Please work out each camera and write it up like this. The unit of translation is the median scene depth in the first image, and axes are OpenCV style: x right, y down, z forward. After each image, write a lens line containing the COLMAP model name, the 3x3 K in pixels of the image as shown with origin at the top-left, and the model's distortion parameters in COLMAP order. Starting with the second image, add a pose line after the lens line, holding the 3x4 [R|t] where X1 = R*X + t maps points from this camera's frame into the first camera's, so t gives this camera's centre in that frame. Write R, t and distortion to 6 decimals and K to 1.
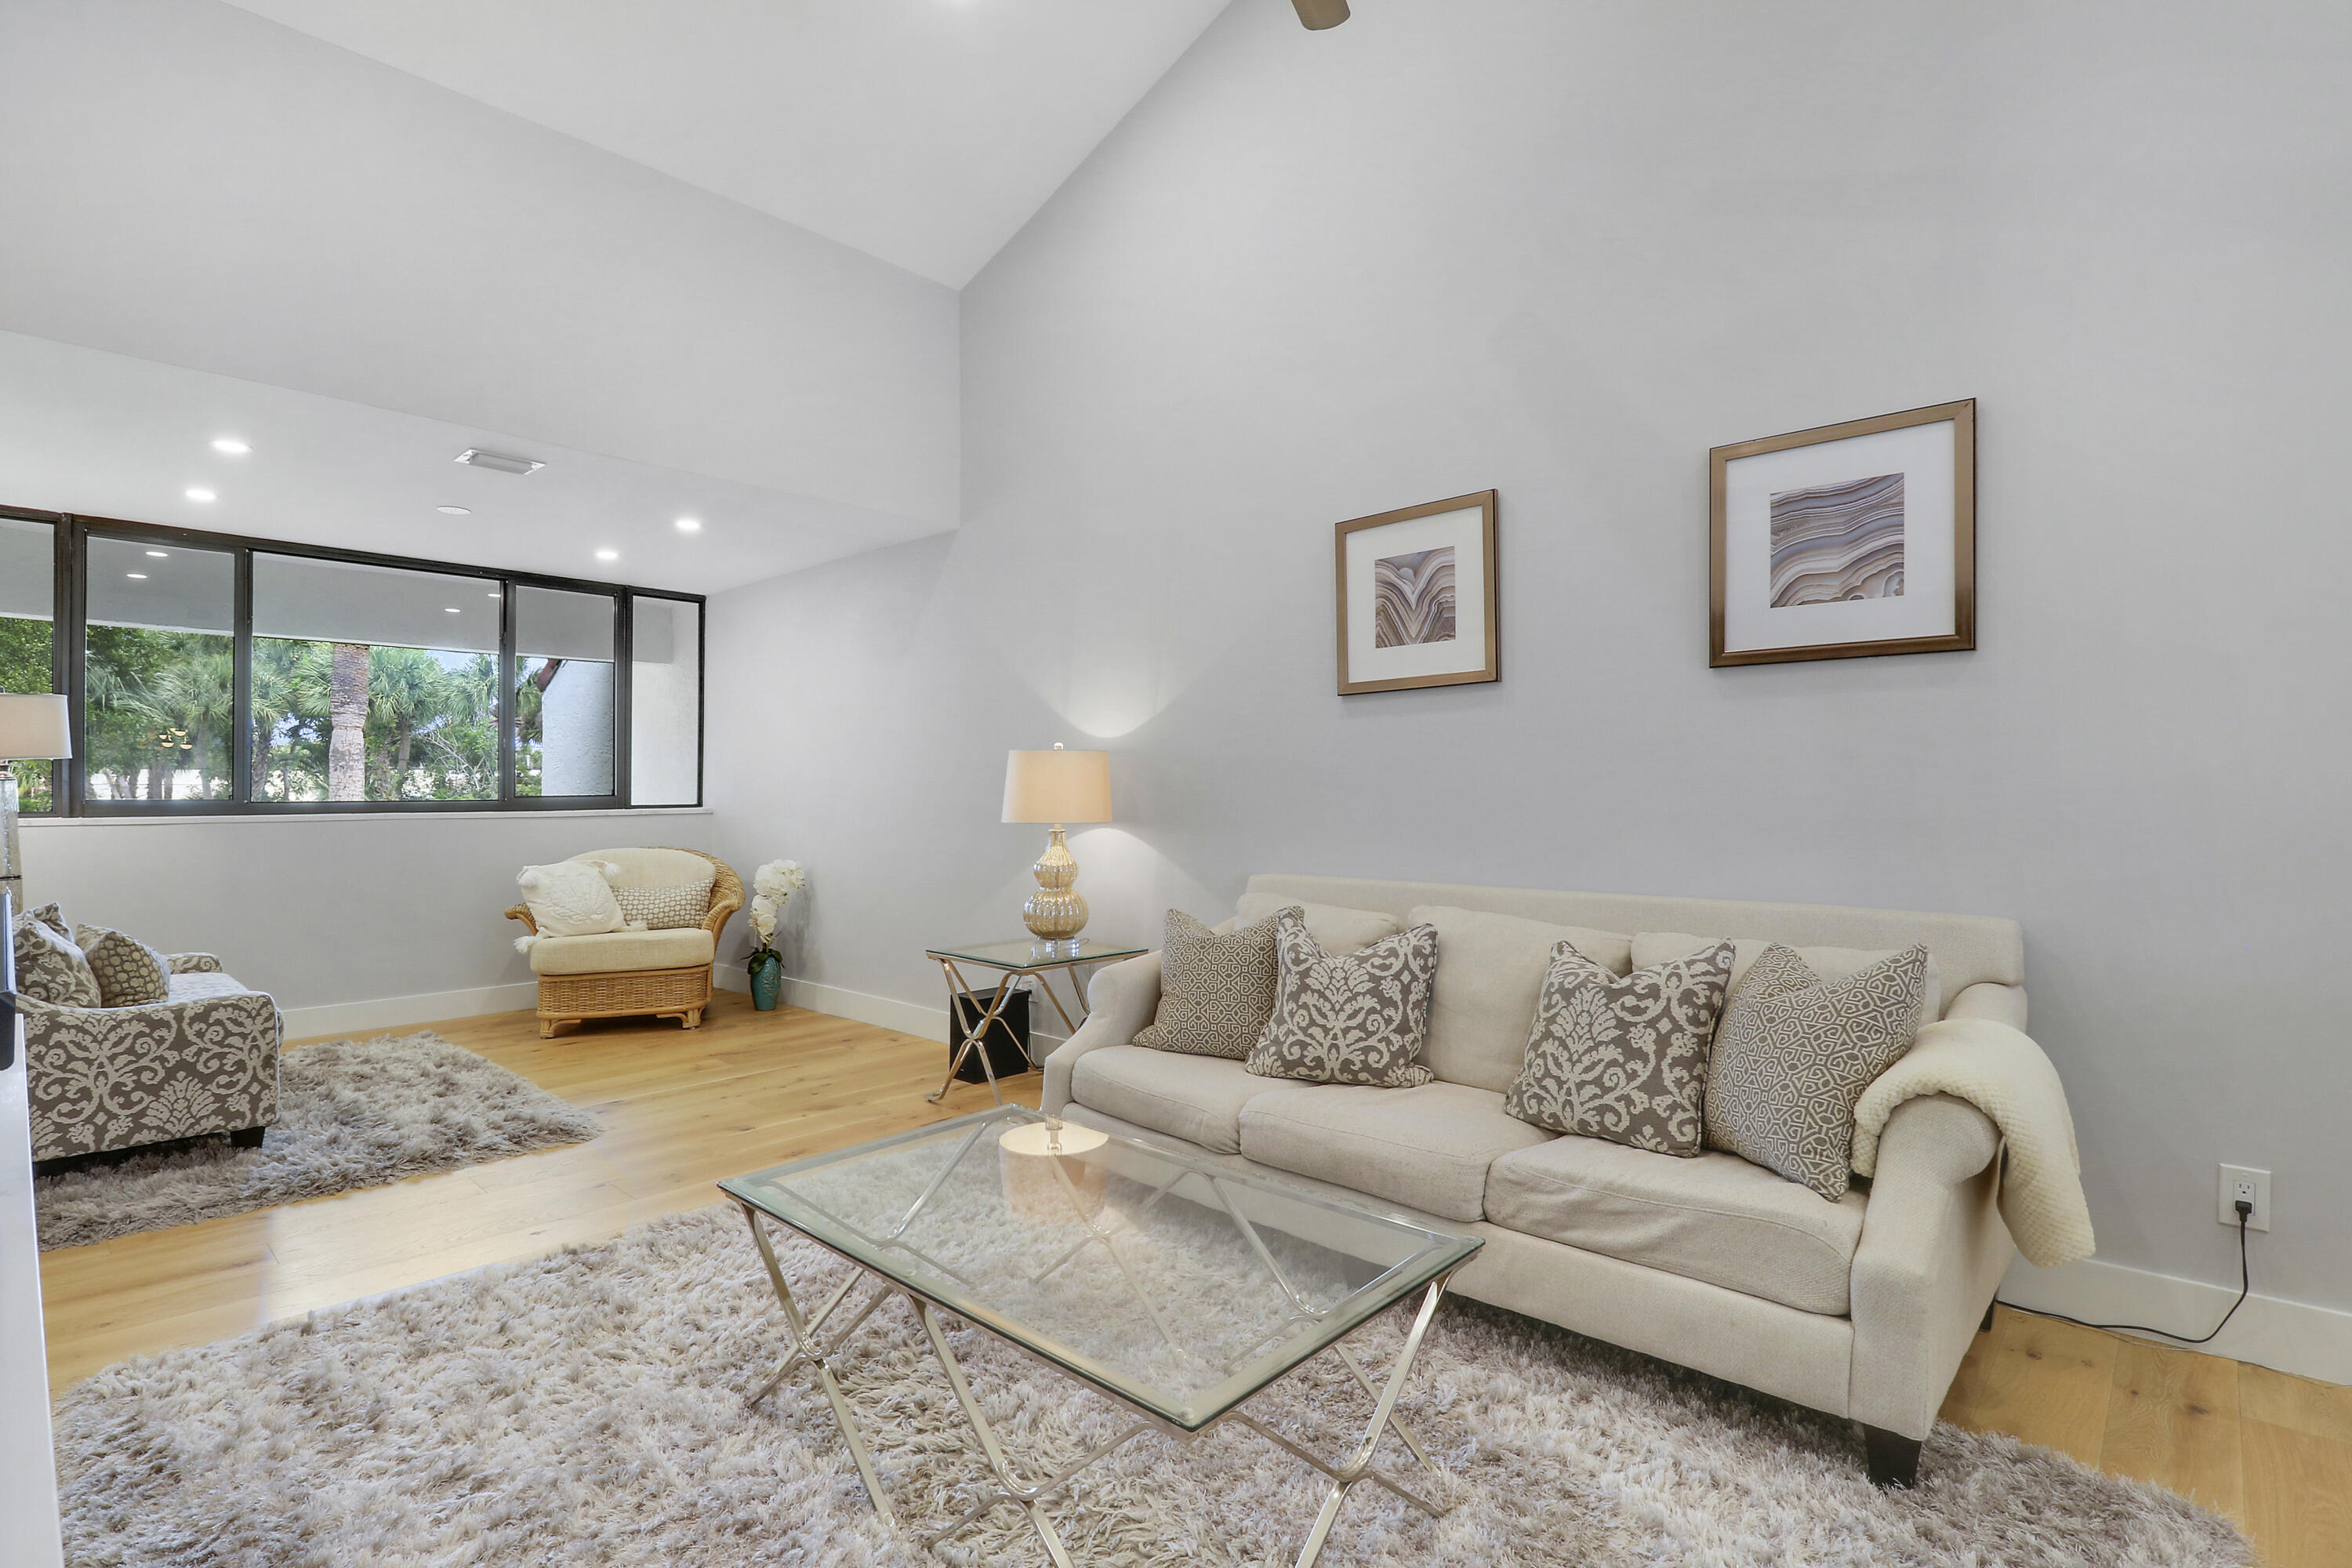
lens RADIAL K [[1133.9, 0, 1176.0], [0, 1133.9, 784.0], [0, 0, 1]] dist [-0.026962, -0.000719]
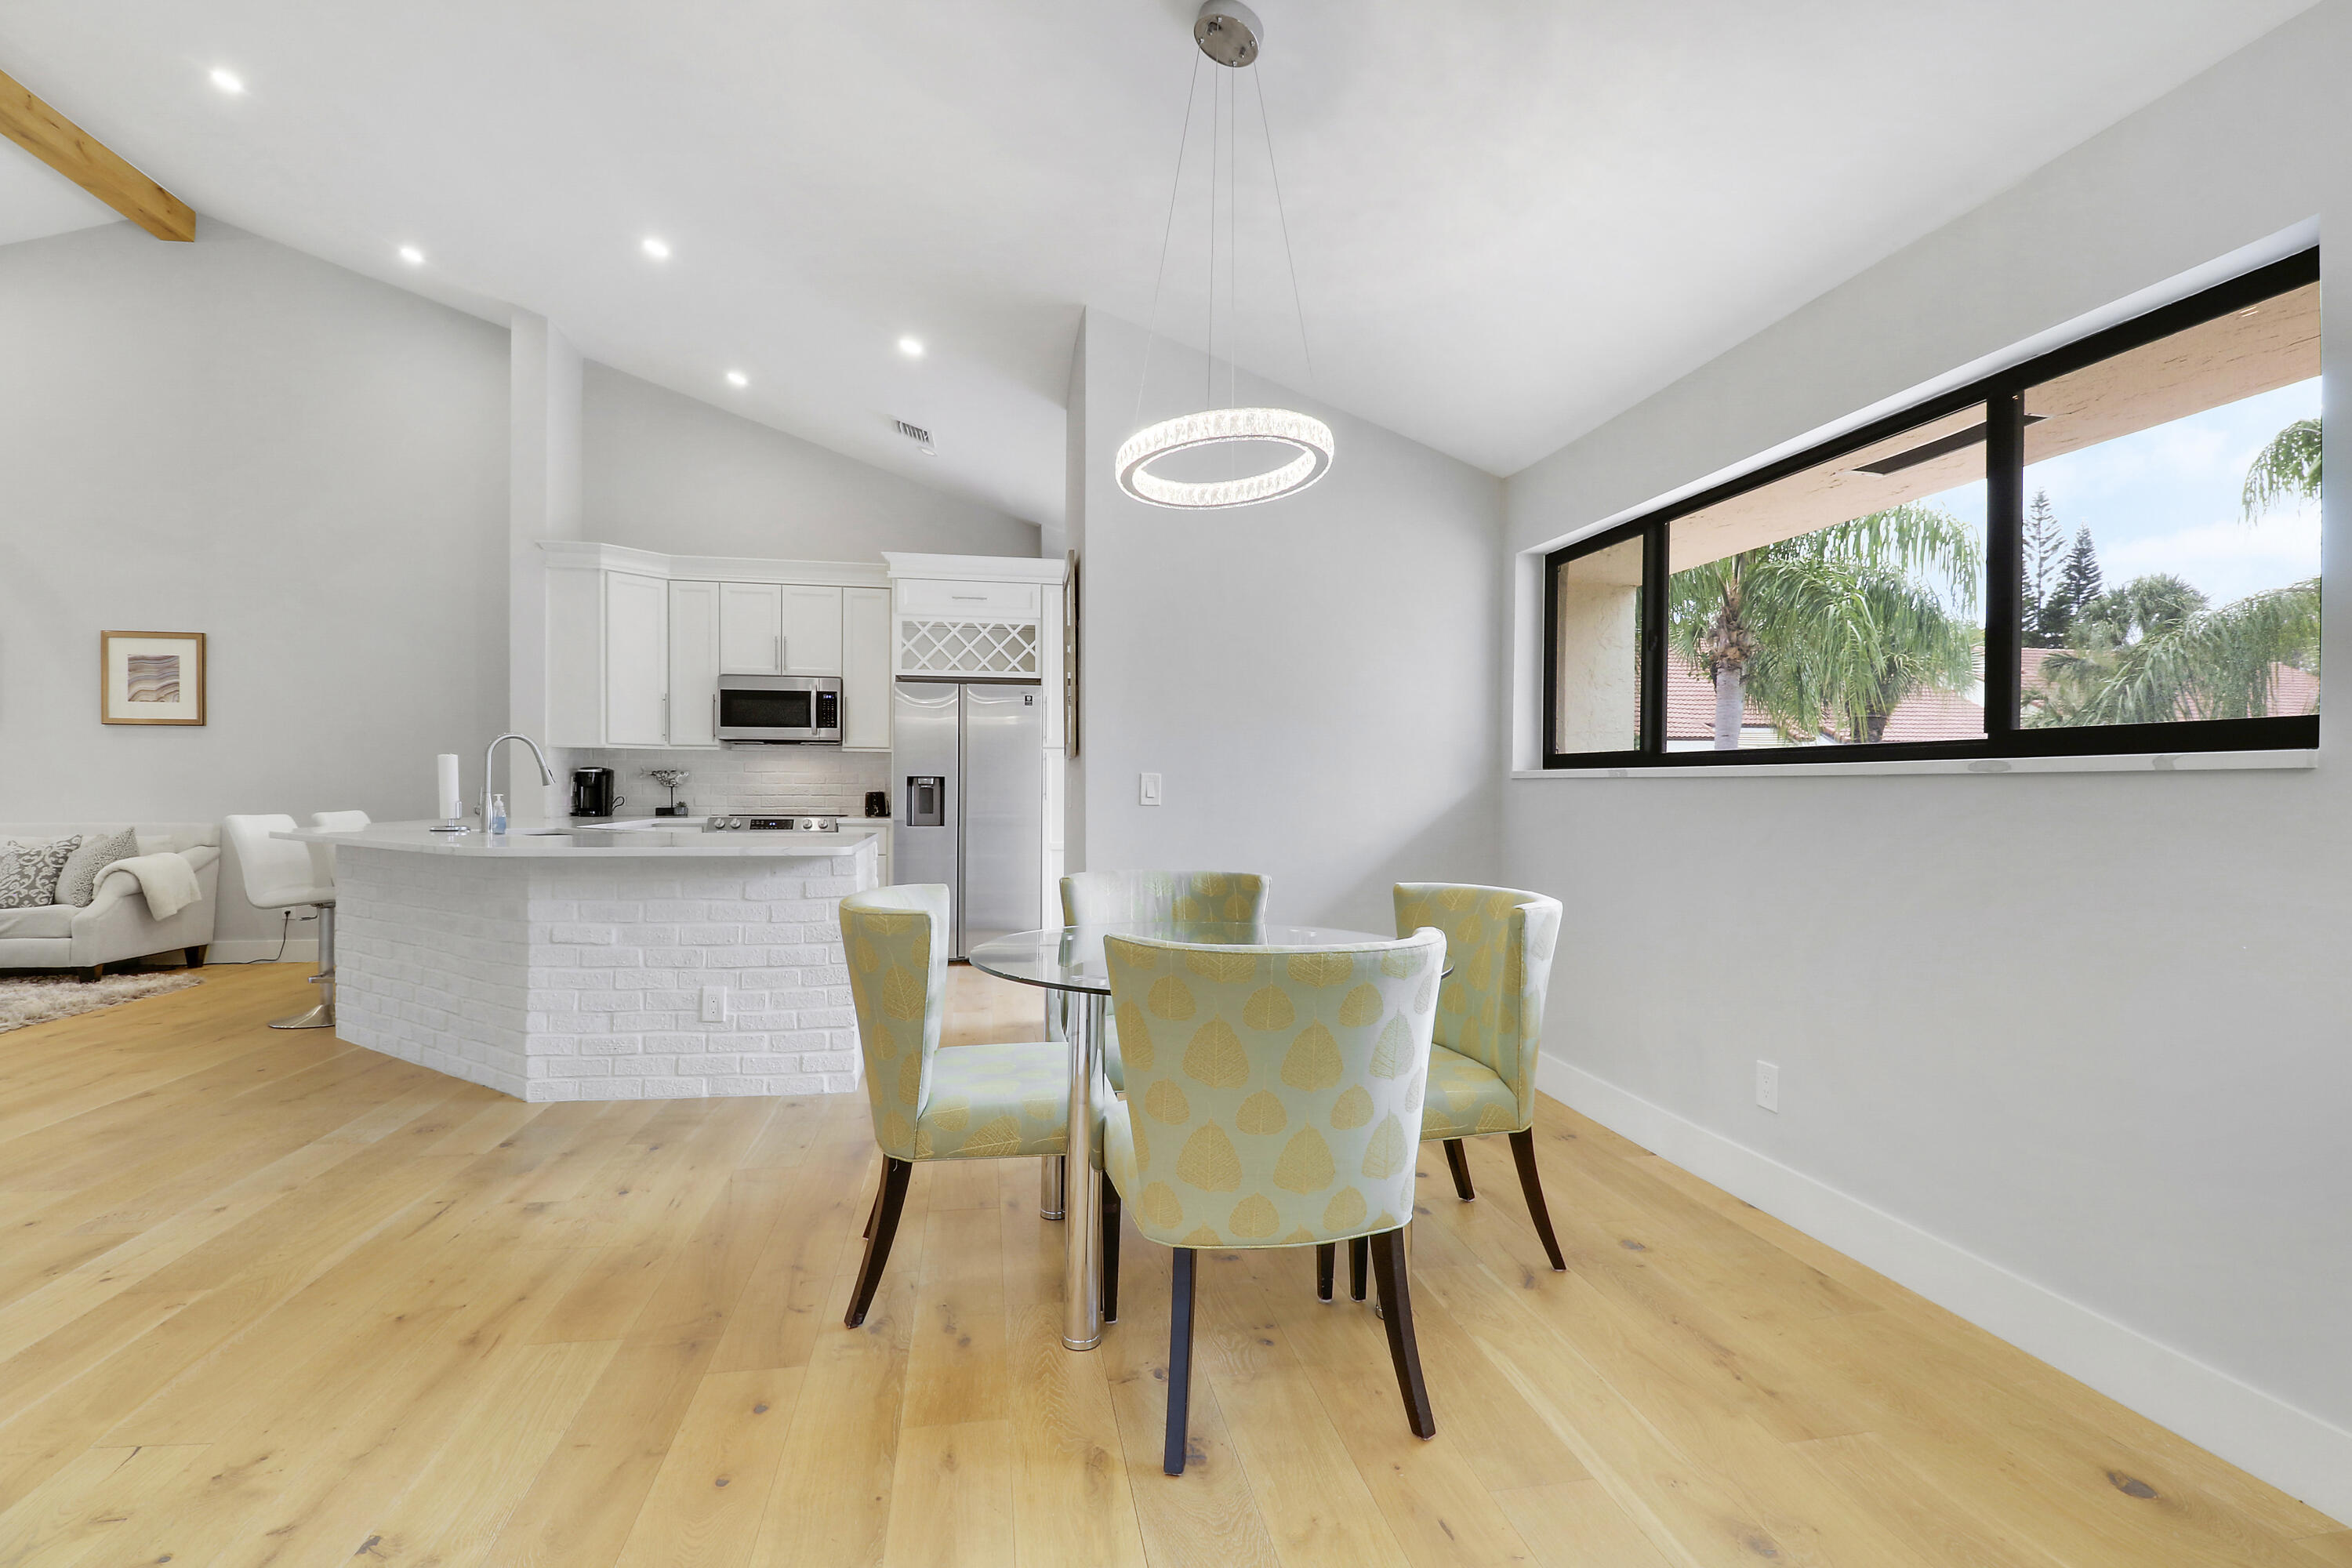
lens RADIAL K [[1109.1, 0, 1197.0], [0, 1109.1, 795.1], [0, 0, 1]] dist [-0.001107, -0.012986]
pose [[0.595200, -0.004897, 0.803563, -0.001242], [-0.009486, 0.999869, 0.013119, -0.006269], [-0.803522, -0.015431, 0.595075, -2.278281]]
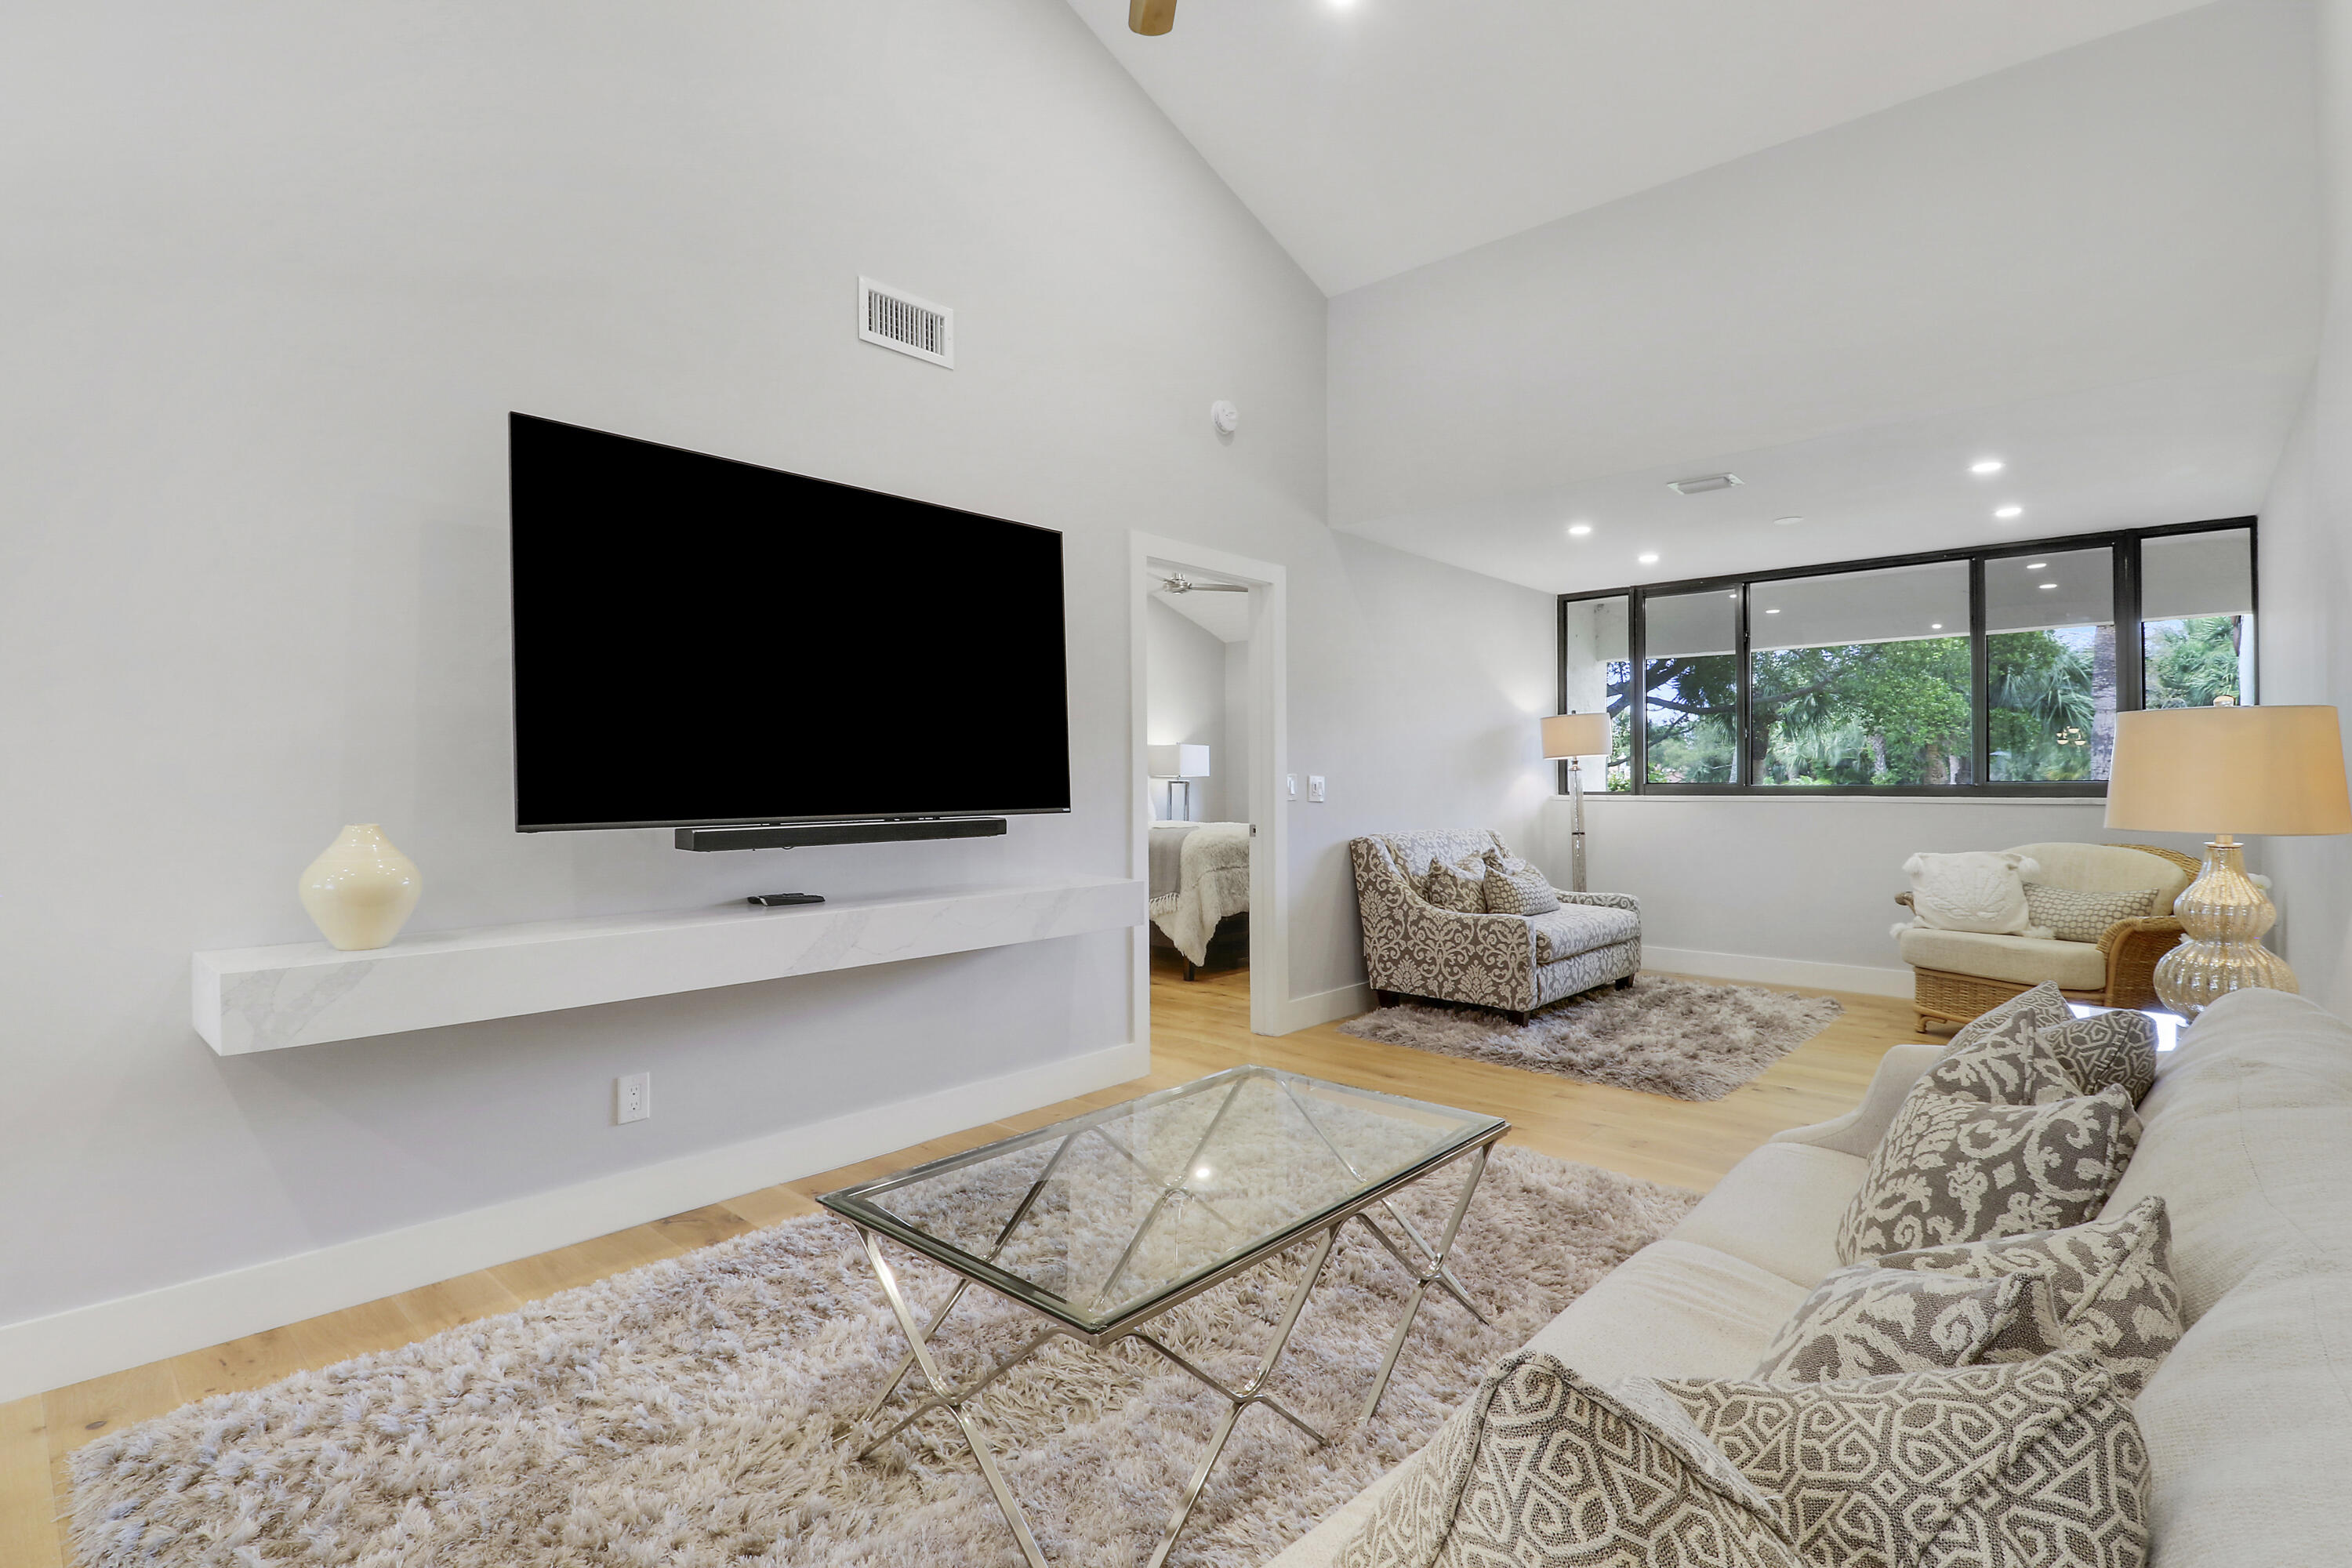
lens RADIAL K [[1106.2, 0, 1237.4], [0, 1106.2, 772.7], [0, 0, 1]] dist [0.001845, -0.011463]
pose [[0.003334, -0.006465, -0.999974, 0.737801], [0.007566, 0.999951, -0.006439, 0.009930], [0.999966, -0.007544, 0.003382, 0.782399]]
